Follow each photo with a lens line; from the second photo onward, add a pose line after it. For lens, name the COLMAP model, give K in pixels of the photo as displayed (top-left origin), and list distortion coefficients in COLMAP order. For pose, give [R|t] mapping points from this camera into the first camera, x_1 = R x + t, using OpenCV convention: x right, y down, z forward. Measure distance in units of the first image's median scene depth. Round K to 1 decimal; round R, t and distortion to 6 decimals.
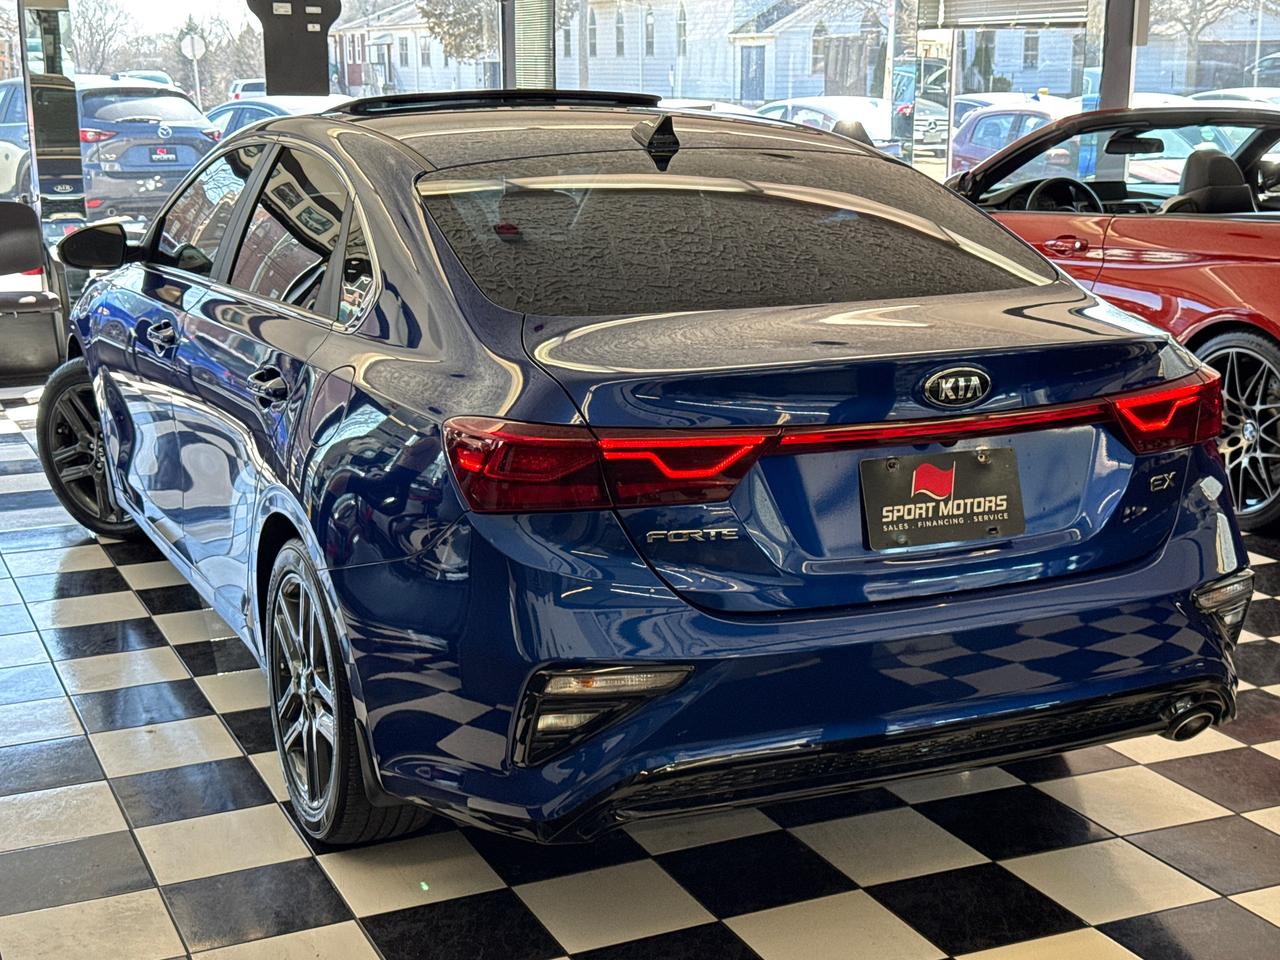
lens RADIAL K [[1843.5, 0, 644.7], [0, 1843.5, 407.8], [0, 0, 1]] dist [0.377768, -1.037010]
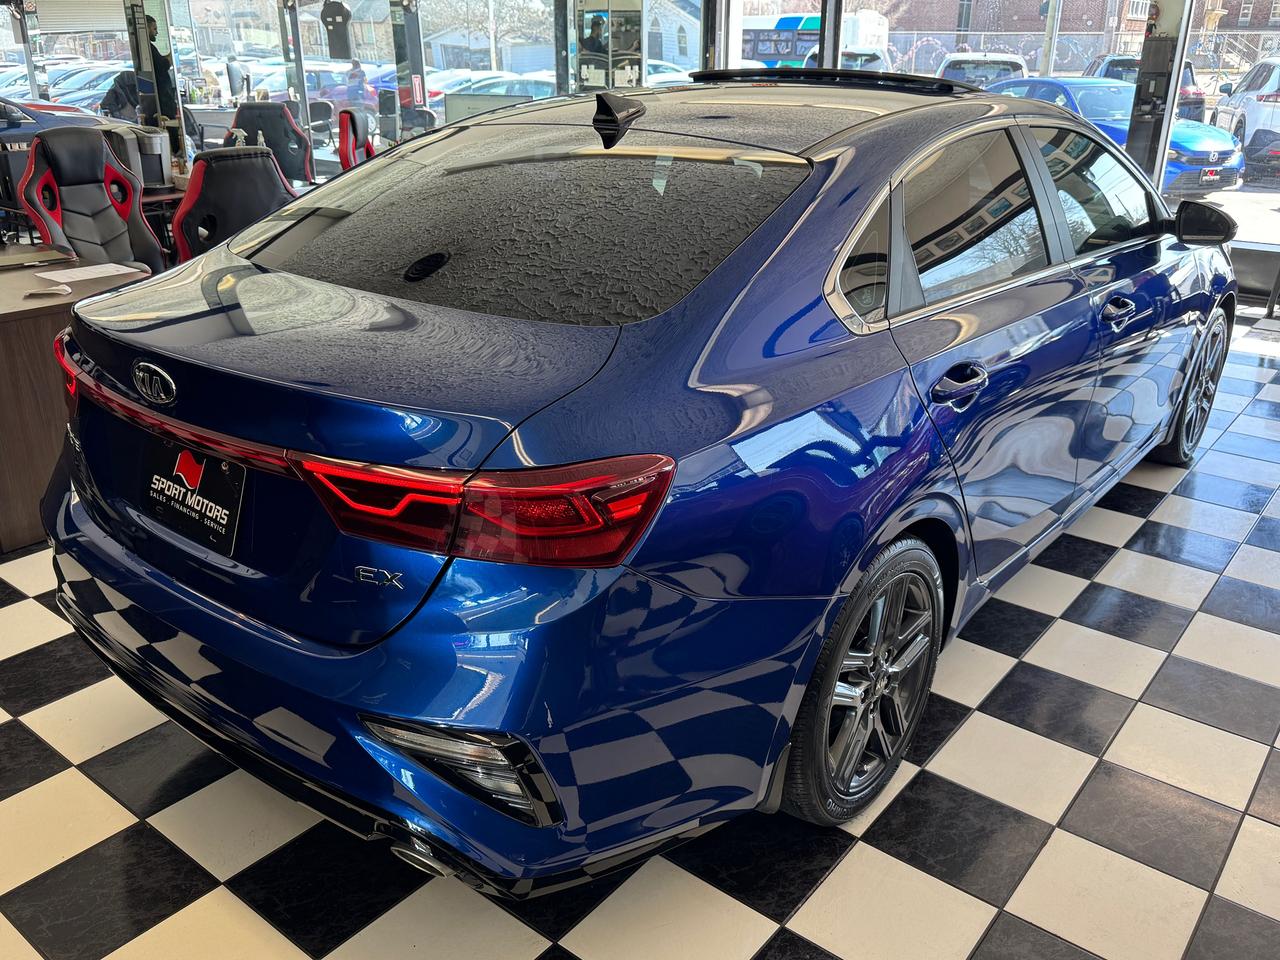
lens RADIAL K [[1025.5, 0, 640.0], [0, 1025.5, 480.0], [0, 0, 1]] dist [0.000818, 0.000323]
pose [[0.465057, 0.352493, -0.812078, 0.563793], [-0.178782, 0.935806, 0.303815, -0.131351], [0.867041, 0.003893, 0.498222, 0.727046]]
